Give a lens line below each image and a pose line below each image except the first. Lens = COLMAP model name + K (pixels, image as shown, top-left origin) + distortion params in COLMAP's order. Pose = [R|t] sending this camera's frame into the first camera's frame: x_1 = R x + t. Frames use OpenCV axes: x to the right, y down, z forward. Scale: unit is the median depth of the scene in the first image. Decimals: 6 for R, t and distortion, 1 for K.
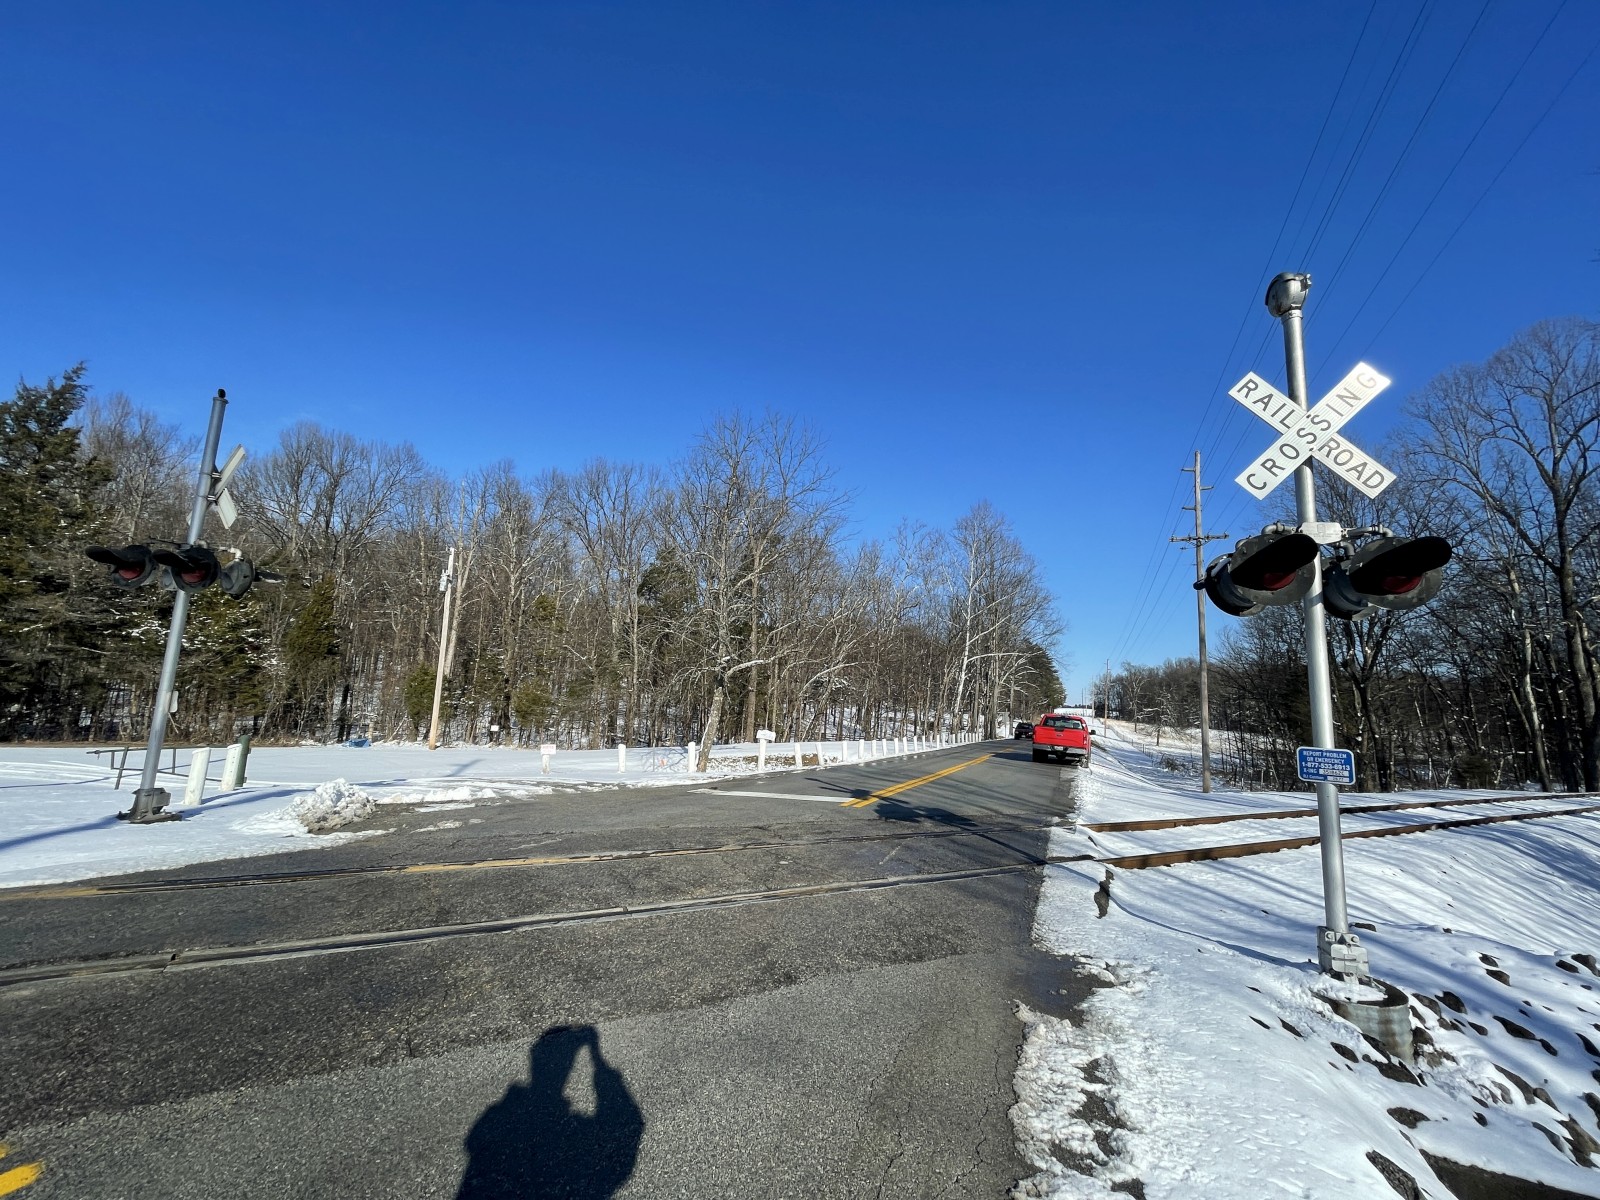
lens RADIAL K [[644.1, 0, 803.2], [0, 644.1, 600.3], [0, 0, 1]] dist [-0.003101, -0.000101]
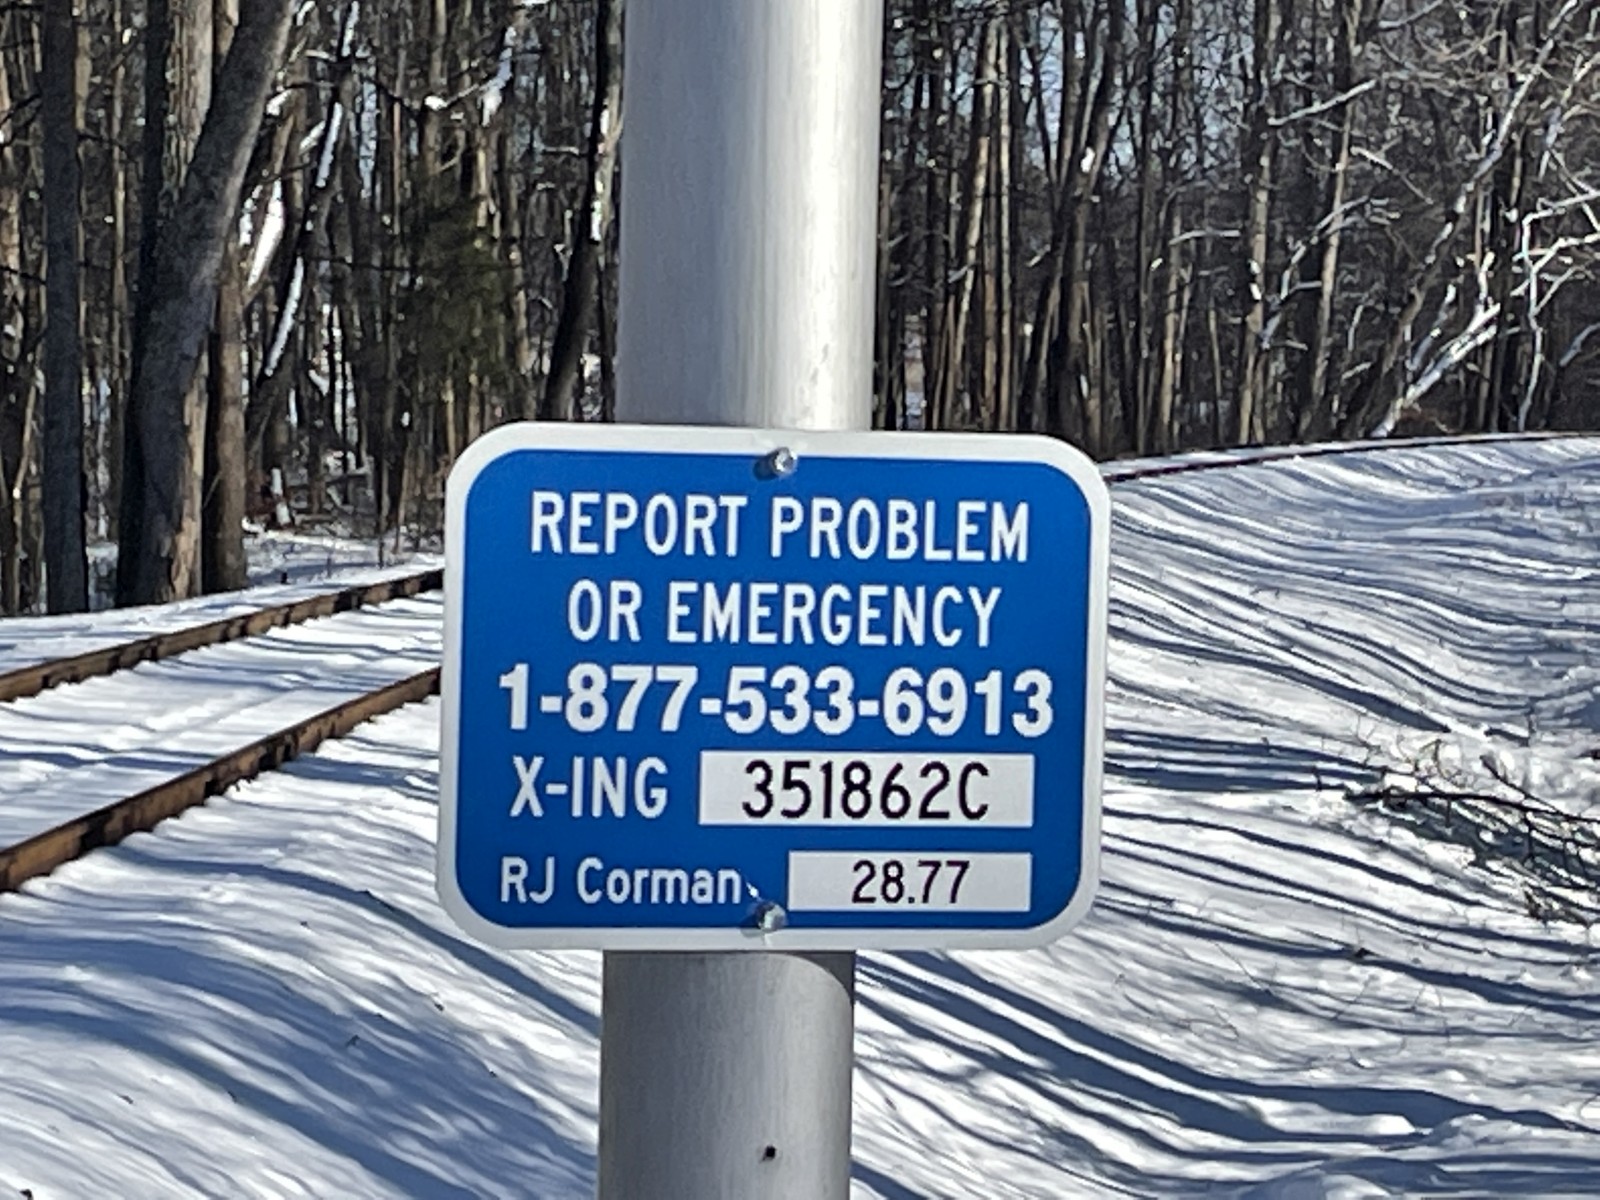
lens RADIAL K [[6128.2, 0, 800.9], [0, 6128.2, 600.5], [0, 0, 1]] dist [0.130948, 0.000000]
pose [[0.541057, -0.074923, 0.837642, 0.131462], [-0.132584, 0.975969, 0.172936, 0.060624], [-0.830469, -0.204626, 0.518121, 0.290069]]
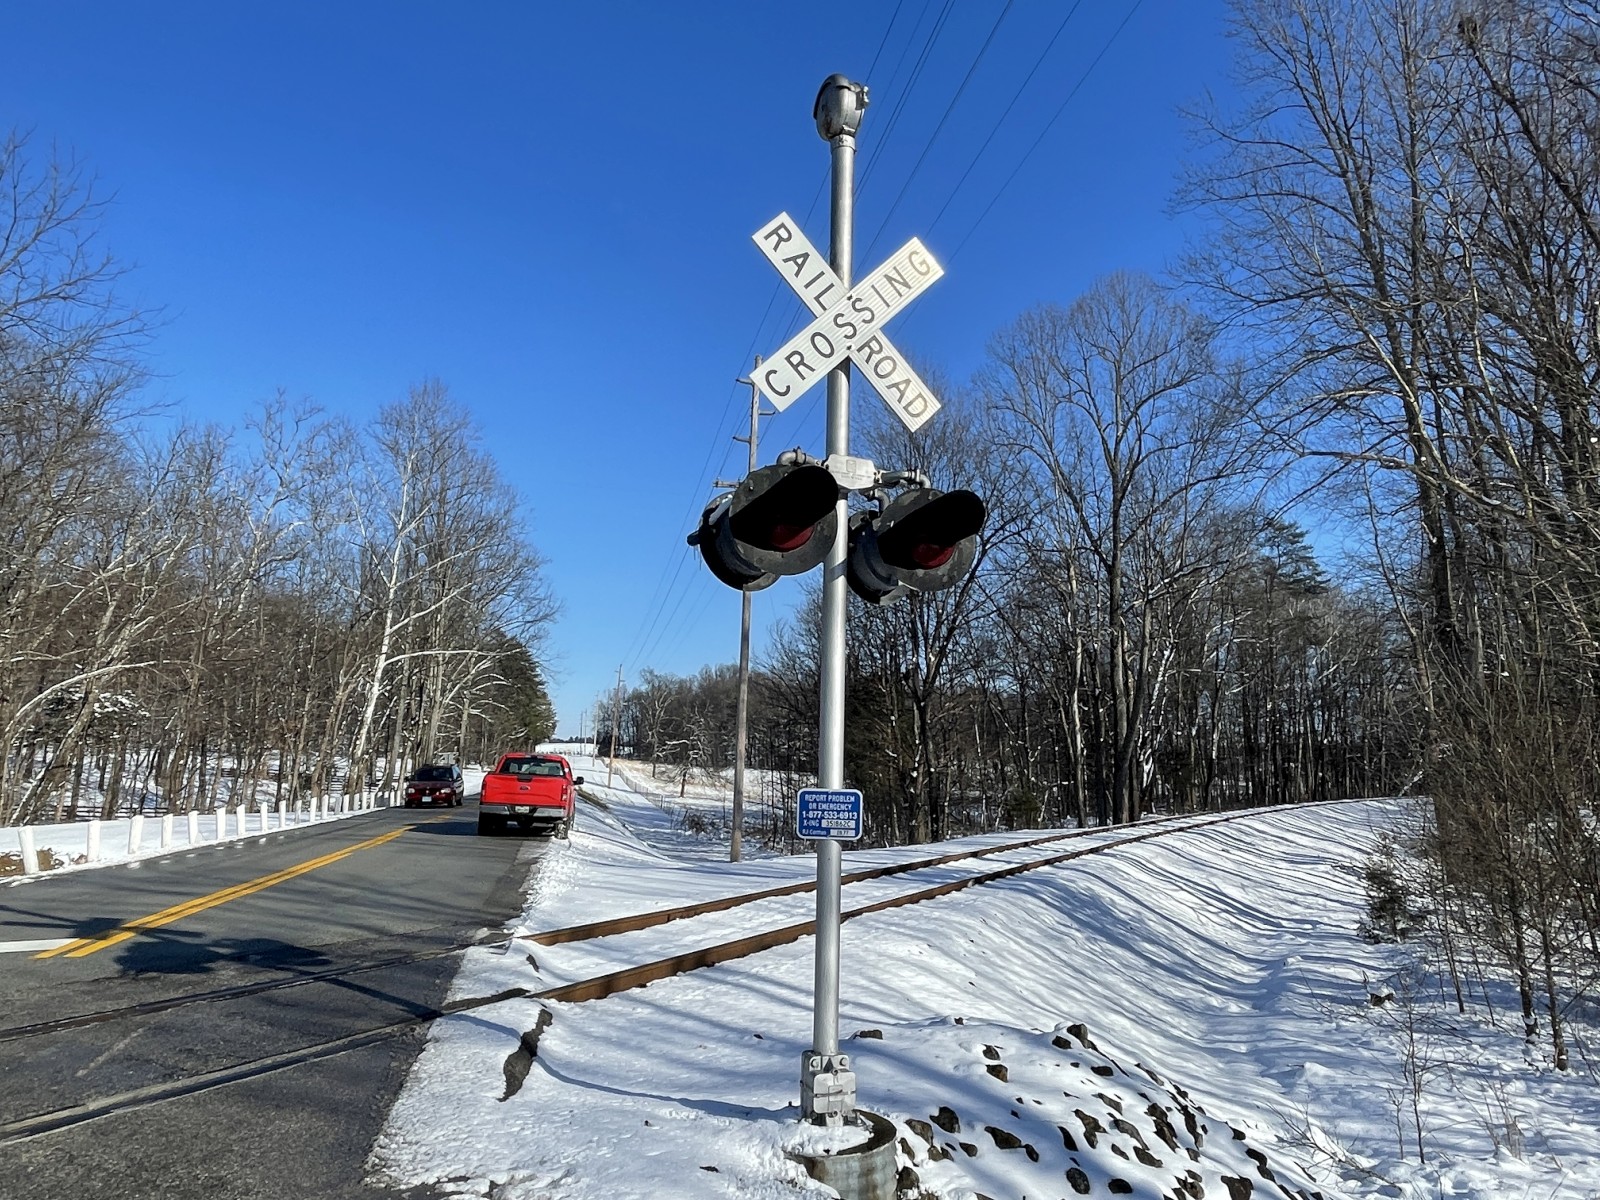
lens RADIAL K [[1113.0, 0, 806.8], [0, 1113.0, 600.9], [0, 0, 1]] dist [-0.000464, -0.006042]
pose [[0.823046, 0.047993, 0.565944, 0.050019], [-0.068655, 0.997524, 0.015252, 0.006875], [-0.563810, -0.051408, 0.824303, 0.024008]]
